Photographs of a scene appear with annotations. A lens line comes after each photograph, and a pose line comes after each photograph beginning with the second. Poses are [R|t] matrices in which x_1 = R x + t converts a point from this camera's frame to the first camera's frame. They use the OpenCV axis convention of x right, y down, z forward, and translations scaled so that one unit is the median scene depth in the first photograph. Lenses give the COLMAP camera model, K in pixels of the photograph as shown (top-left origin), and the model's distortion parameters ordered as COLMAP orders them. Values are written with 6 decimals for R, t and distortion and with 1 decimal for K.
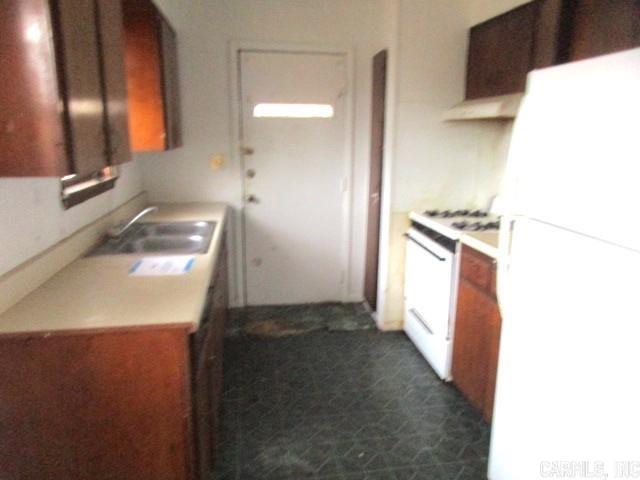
lens RADIAL K [[480.6, 0, 322.5], [0, 480.6, 242.7], [0, 0, 1]] dist [0.003352, -0.001118]
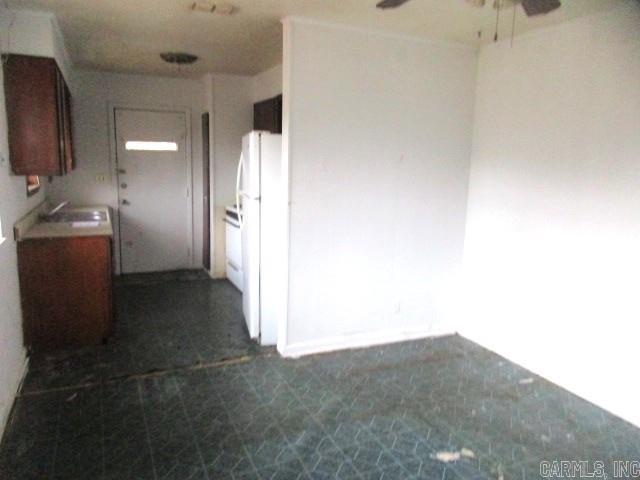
lens RADIAL K [[480.6, 0, 321.2], [0, 480.6, 234.4], [0, 0, 1]] dist [0.003352, -0.001118]
pose [[0.960942, -0.033808, 0.274677, 0.031023], [0.054730, 0.996124, -0.068863, 0.155173], [-0.271285, 0.081207, 0.959067, -0.649091]]
